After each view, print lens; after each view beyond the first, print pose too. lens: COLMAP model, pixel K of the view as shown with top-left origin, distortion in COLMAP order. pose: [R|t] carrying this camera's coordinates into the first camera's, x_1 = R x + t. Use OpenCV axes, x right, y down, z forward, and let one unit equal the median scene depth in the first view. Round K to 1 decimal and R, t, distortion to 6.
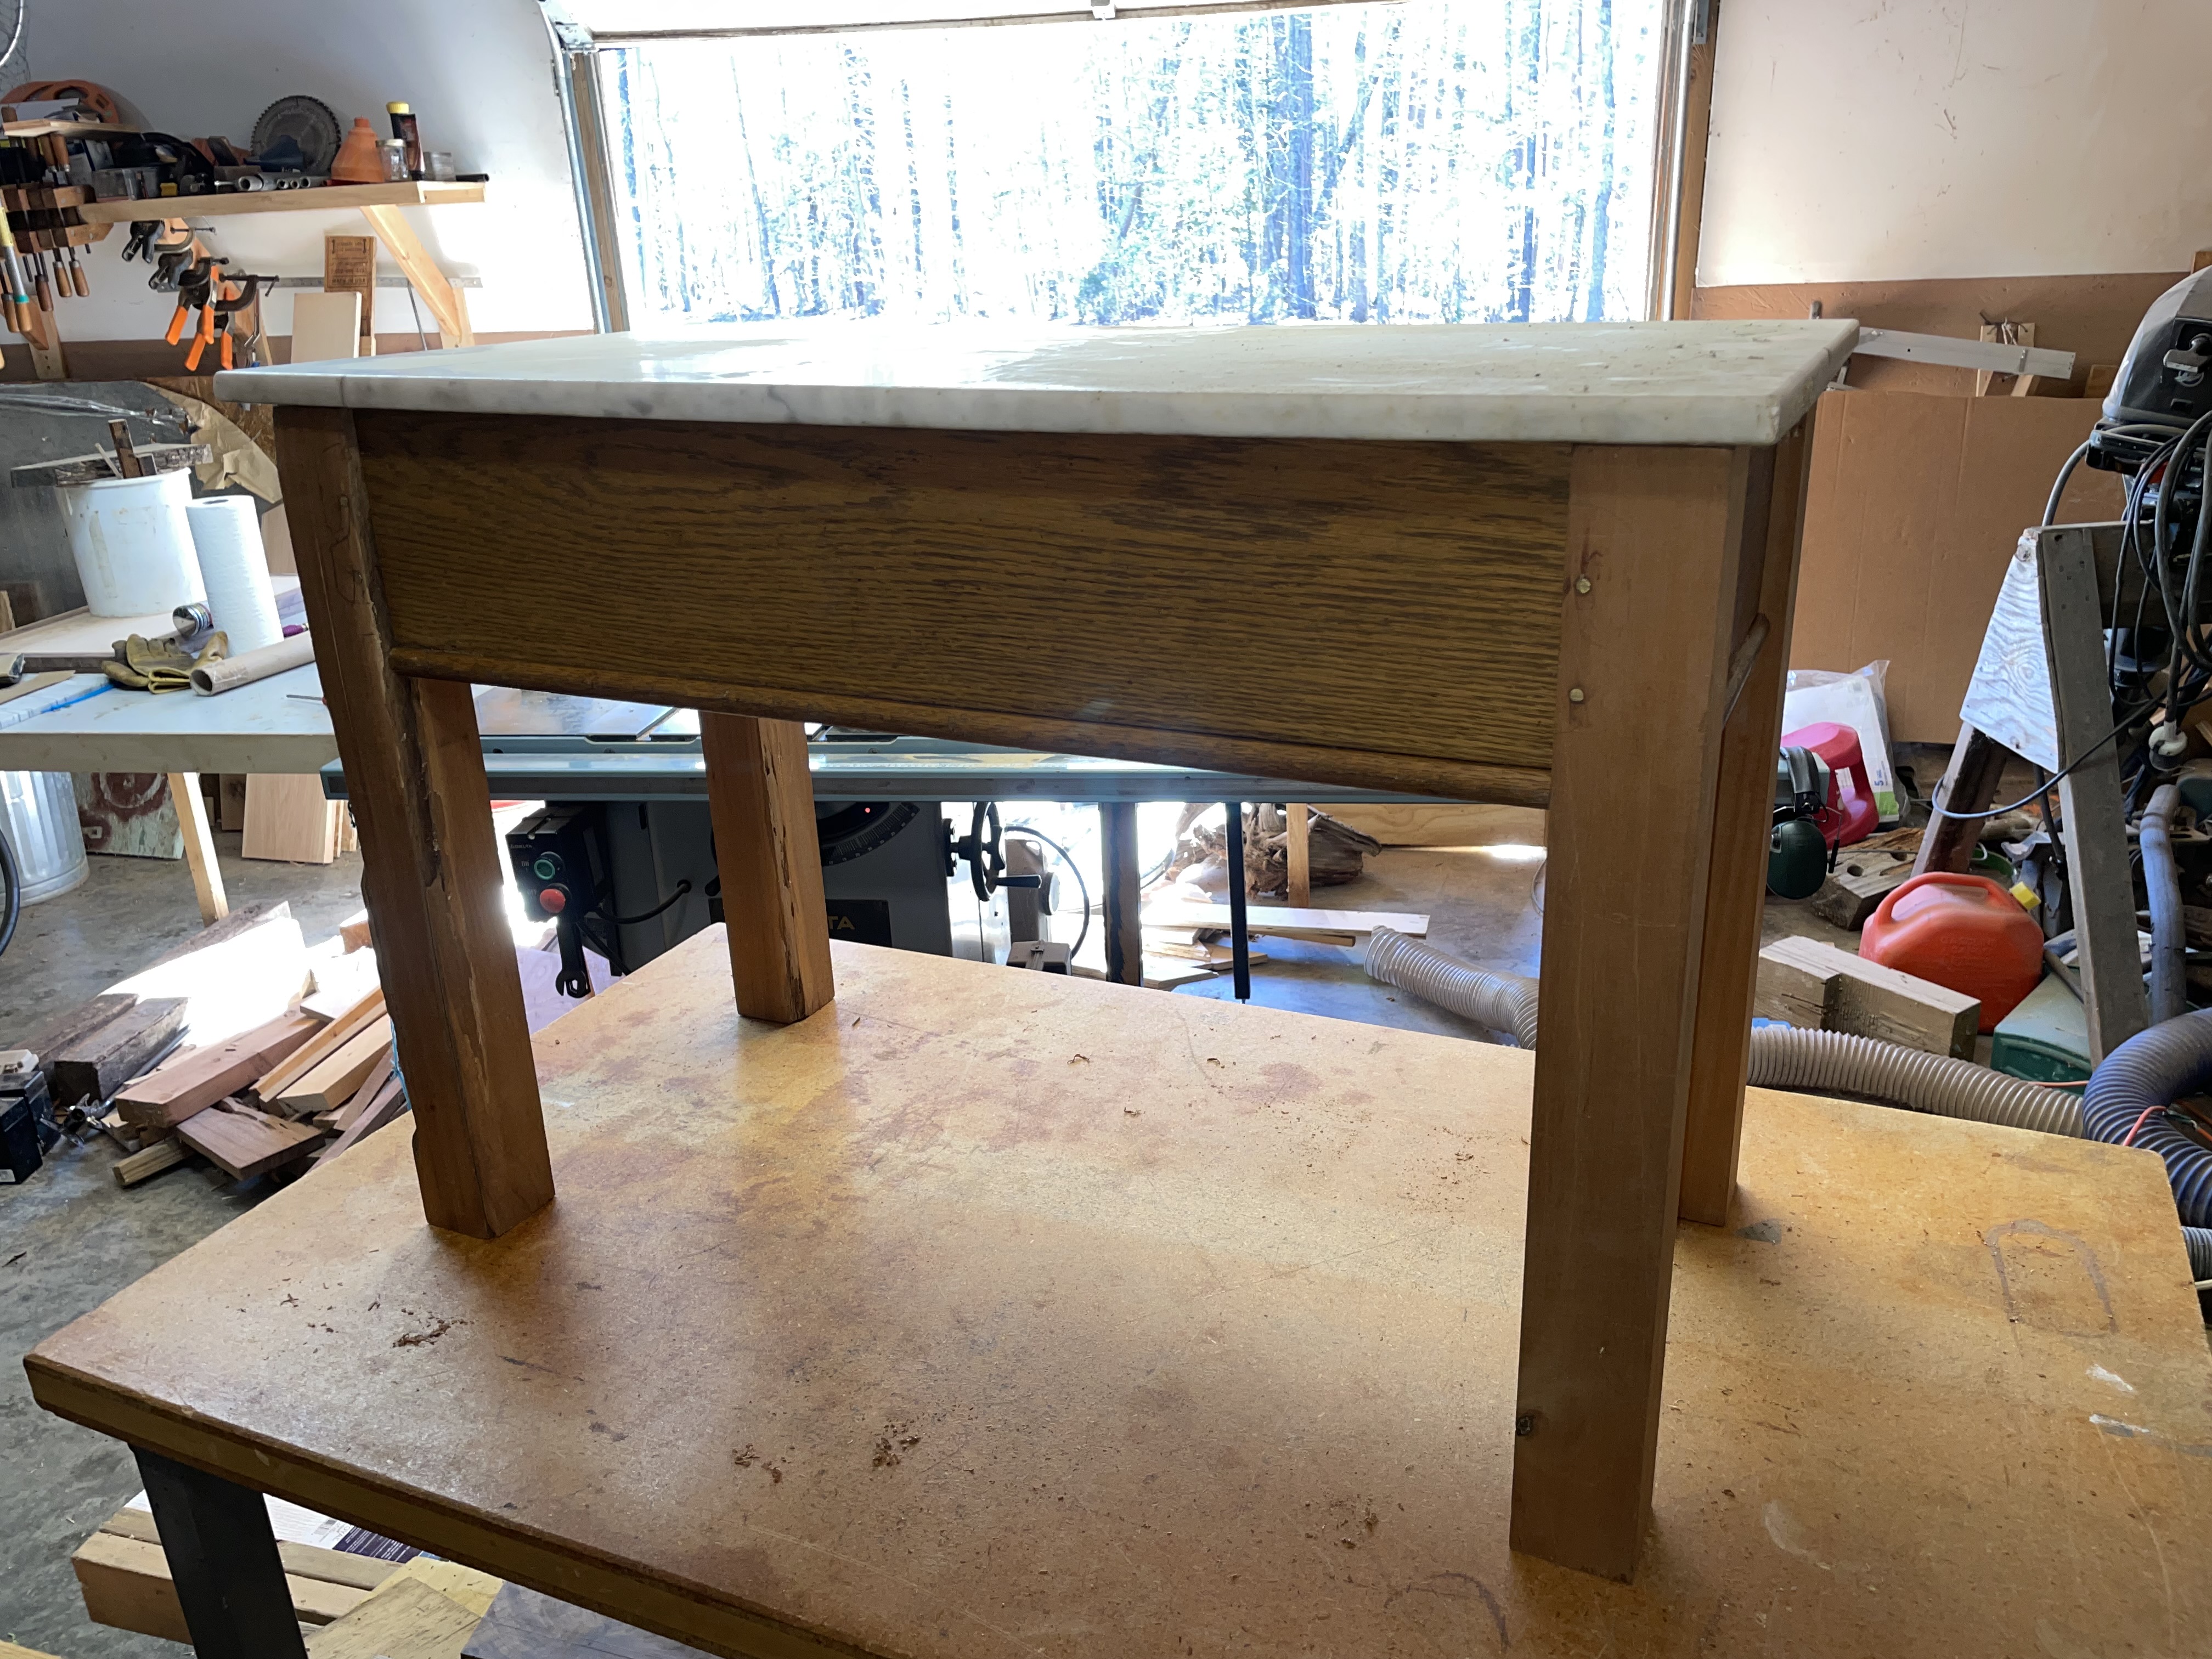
lens RADIAL K [[1677.3, 0, 1120.0], [0, 1677.3, 816.7], [0, 0, 1]] dist [0.083735, -0.112192]
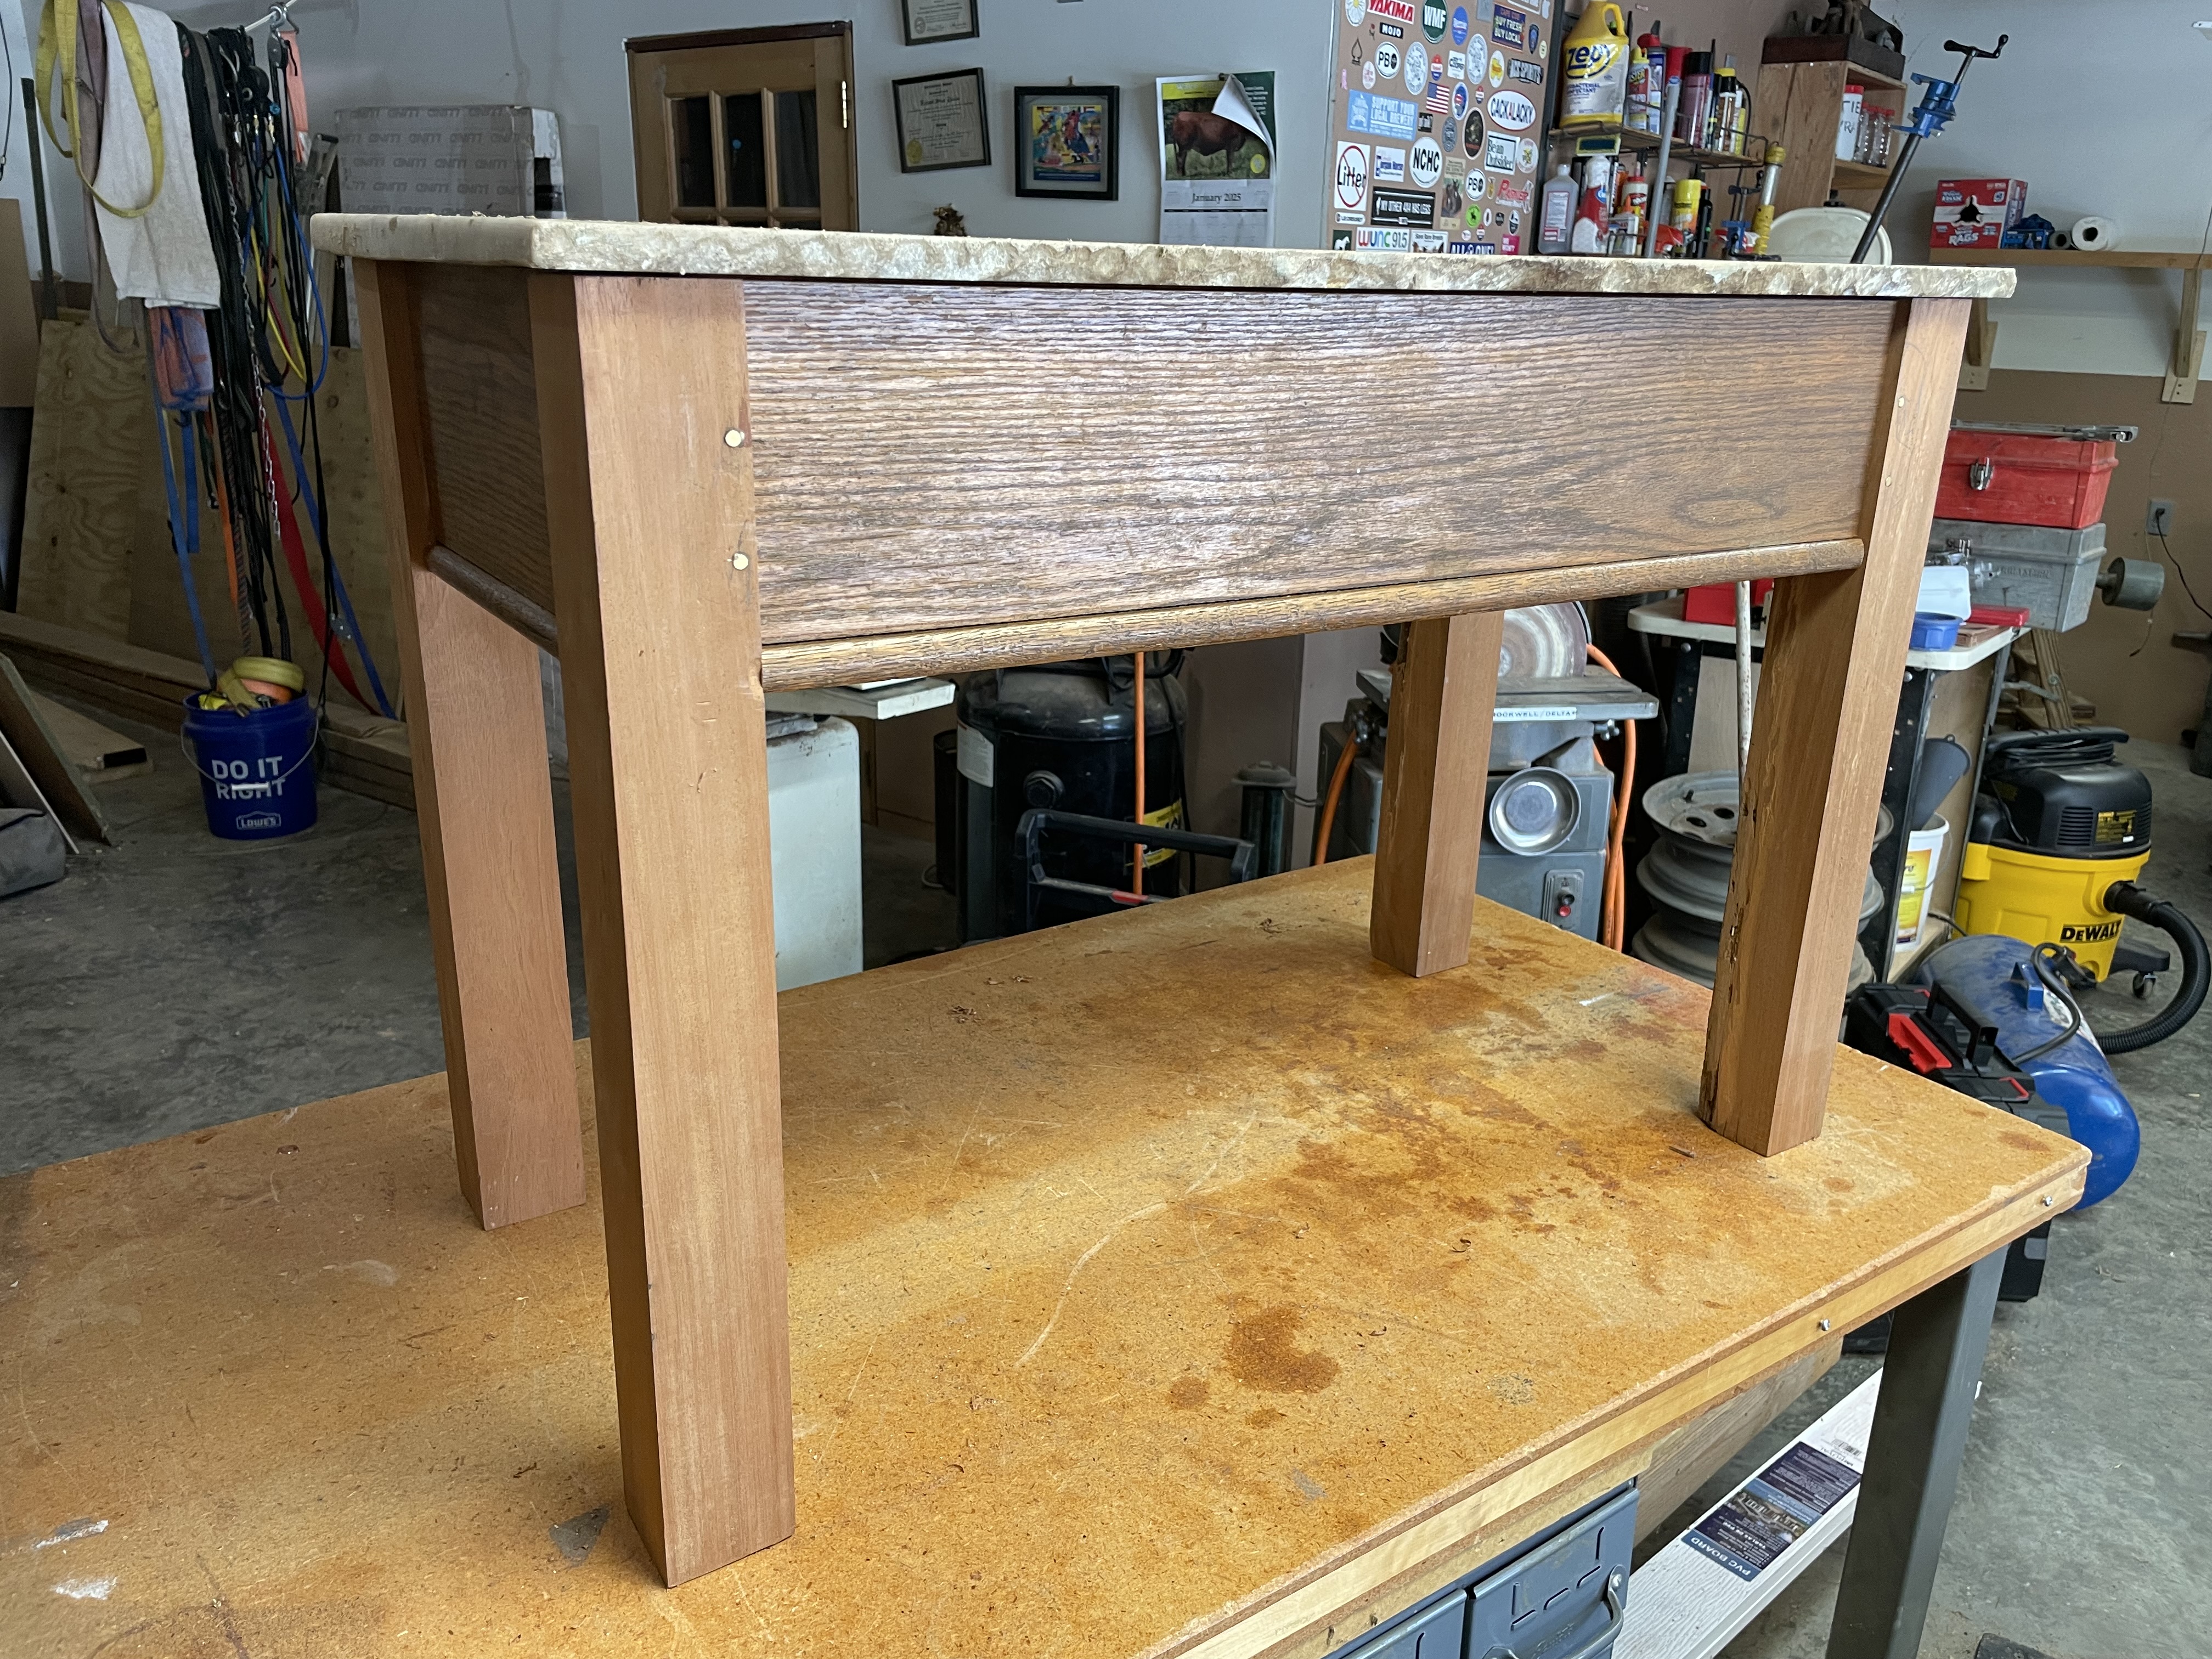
lens RADIAL K [[1677.3, 0, 1122.8], [0, 1677.3, 817.3], [0, 0, 1]] dist [0.083735, -0.112192]
pose [[-0.512203, 0.289520, -0.808595, 0.209503], [-0.300596, 0.821494, 0.484551, -0.114332], [0.804543, 0.491249, -0.333744, 0.356033]]
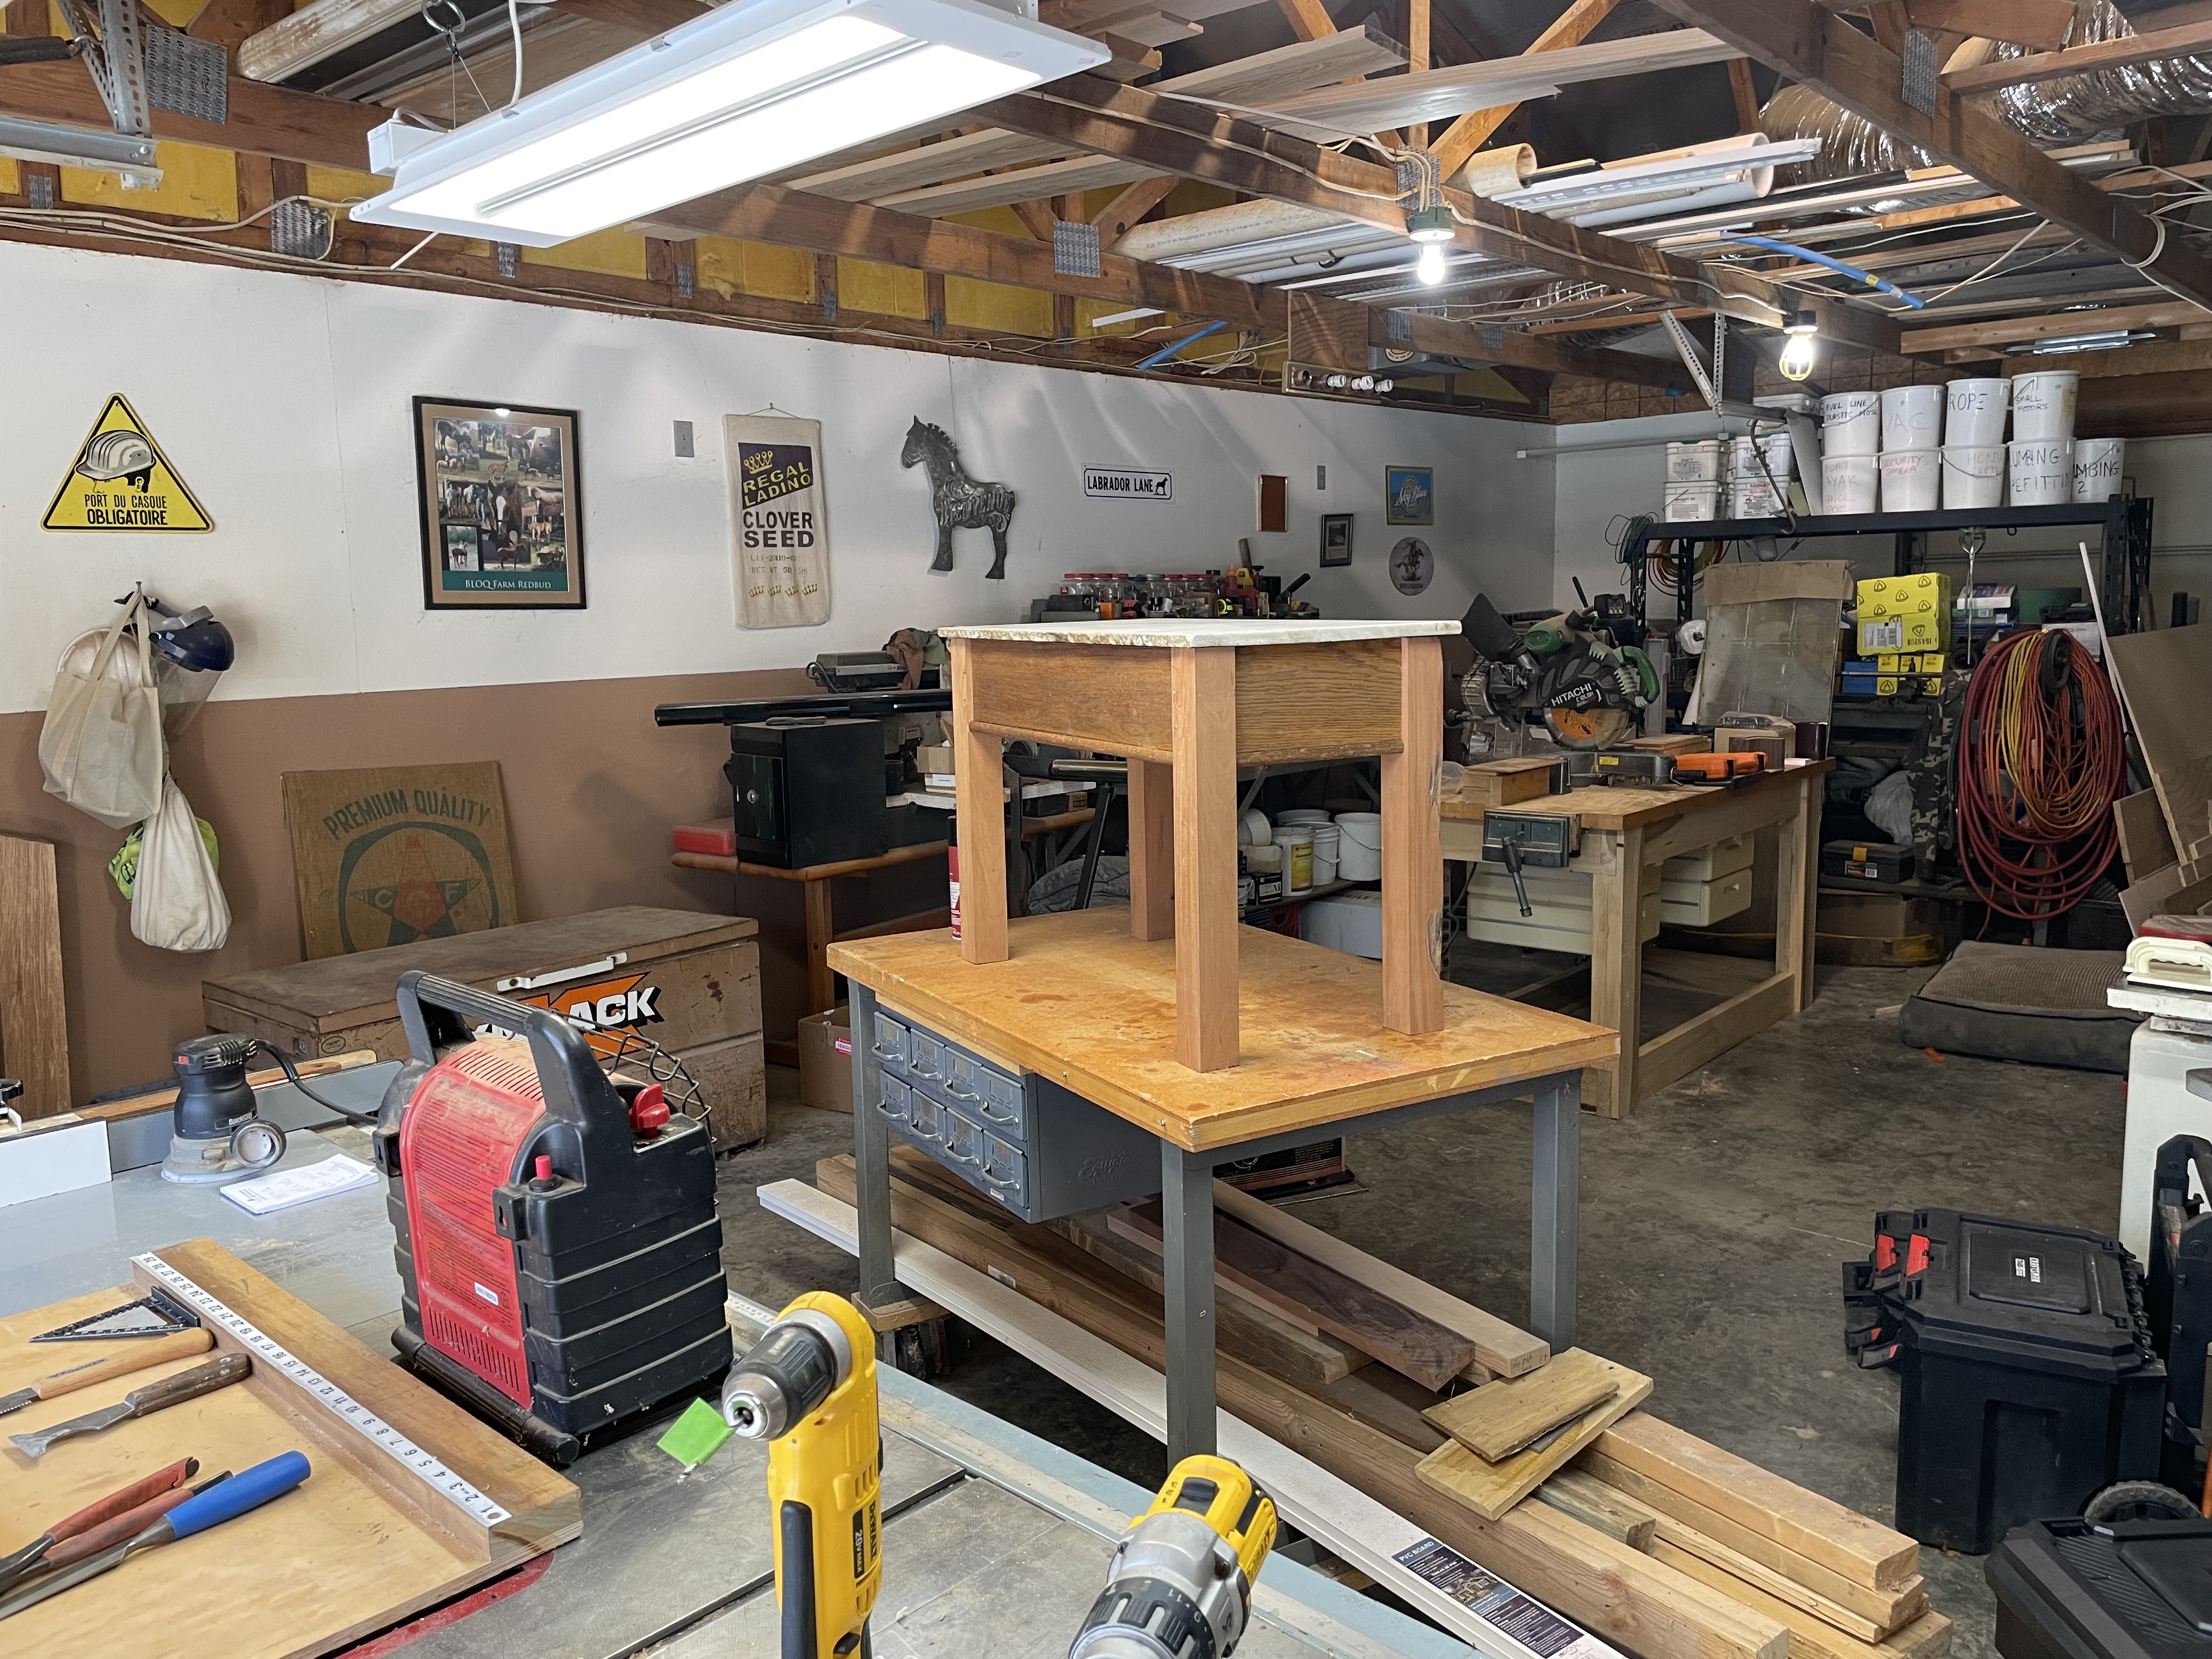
lens RADIAL K [[1677.3, 0, 1110.4], [0, 1677.3, 822.2], [0, 0, 1]] dist [0.083735, -0.112192]
pose [[-0.808787, -0.028602, 0.587405, -0.377562], [0.248296, 0.888823, 0.385152, -0.256837], [-0.533116, 0.457357, -0.711767, 0.756483]]
